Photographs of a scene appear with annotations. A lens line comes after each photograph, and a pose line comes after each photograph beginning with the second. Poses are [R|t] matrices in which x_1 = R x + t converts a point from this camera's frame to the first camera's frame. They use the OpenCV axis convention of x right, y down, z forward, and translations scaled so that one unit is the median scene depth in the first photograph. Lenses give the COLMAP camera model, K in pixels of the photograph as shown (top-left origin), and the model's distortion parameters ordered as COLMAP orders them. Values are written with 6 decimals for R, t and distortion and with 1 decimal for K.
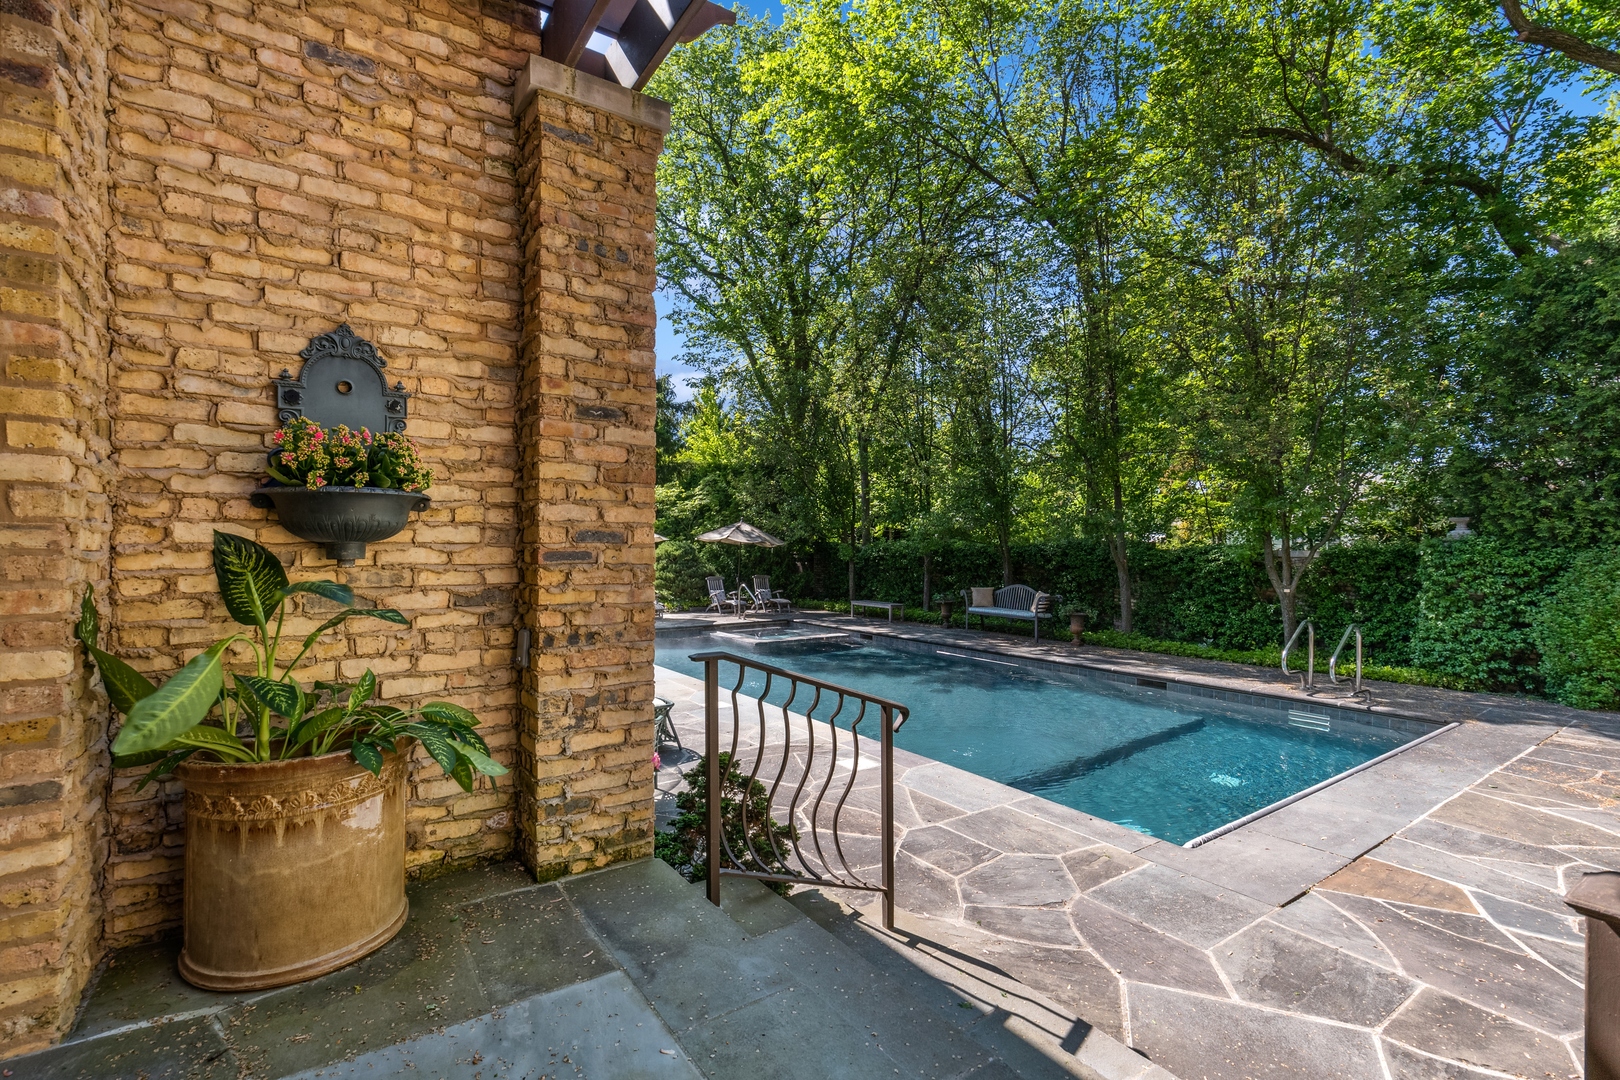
lens RADIAL K [[711.3, 0, 807.4], [0, 711.3, 544.2], [0, 0, 1]] dist [0.003416, 0.000246]
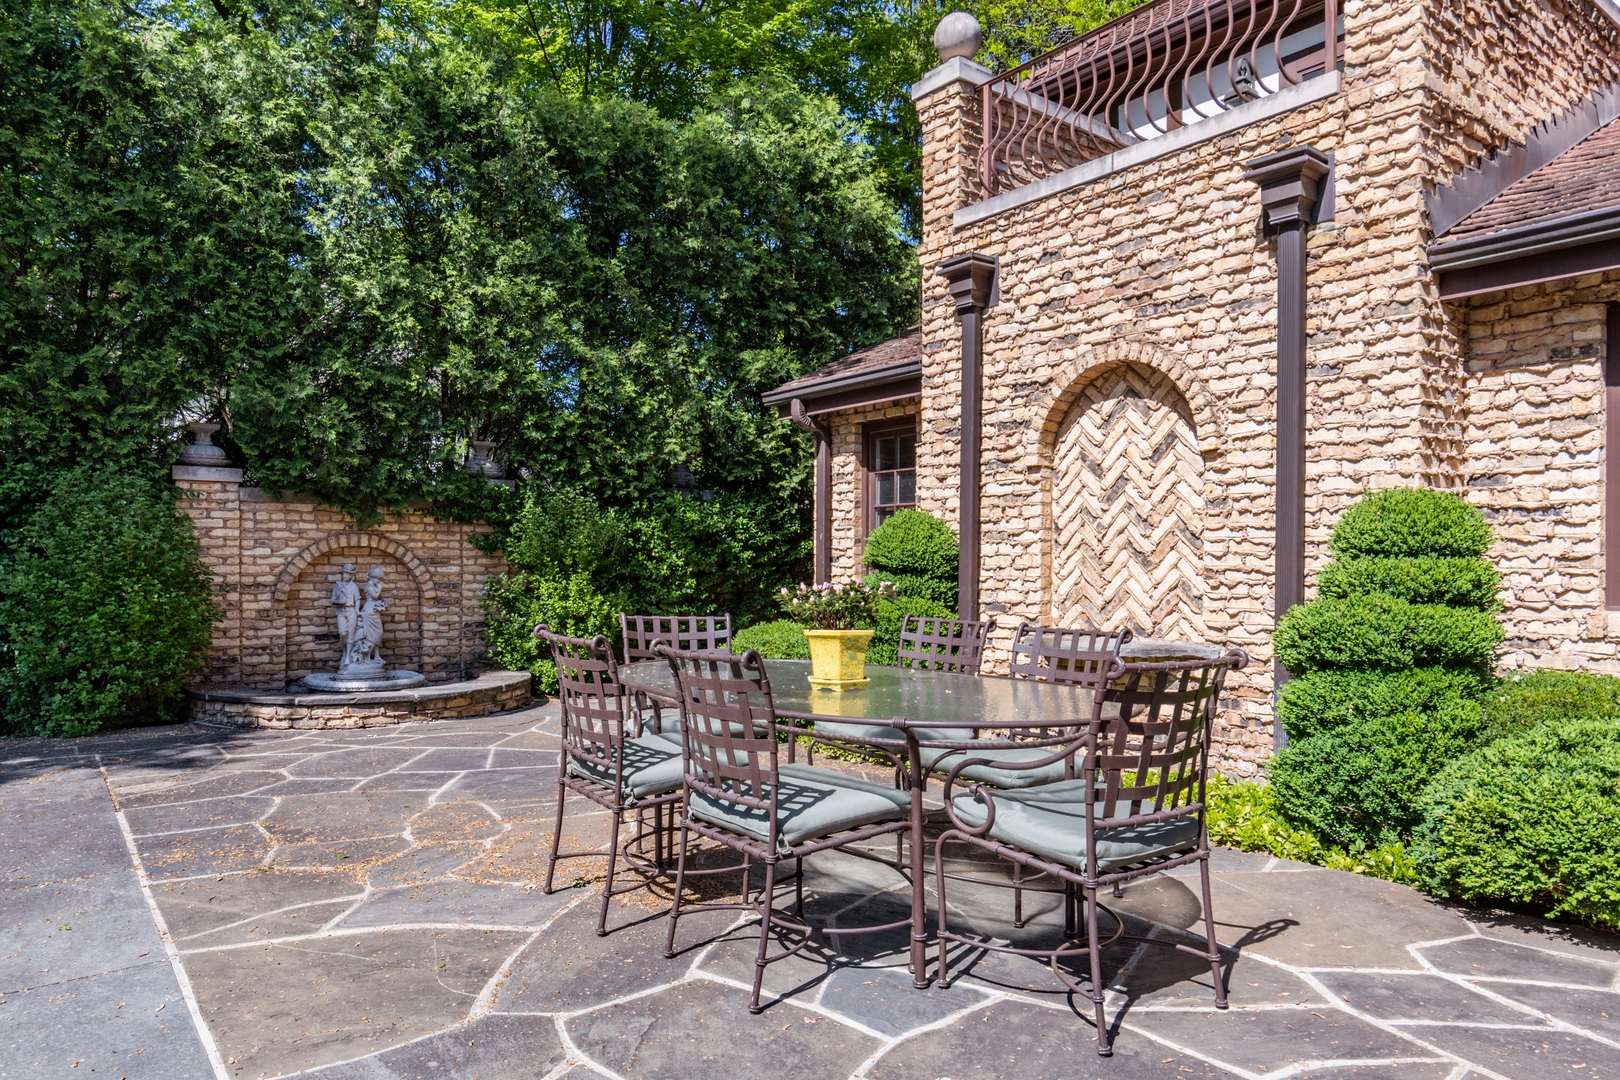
lens RADIAL K [[1052.8, 0, 810.2], [0, 1052.8, 545.3], [0, 0, 1]] dist [-0.005612, -0.001008]
pose [[-0.029795, 0.004014, 0.999548, 0.223764], [0.000088, 0.999992, -0.004014, 0.081634], [-0.999556, -0.000032, -0.029795, 0.445090]]
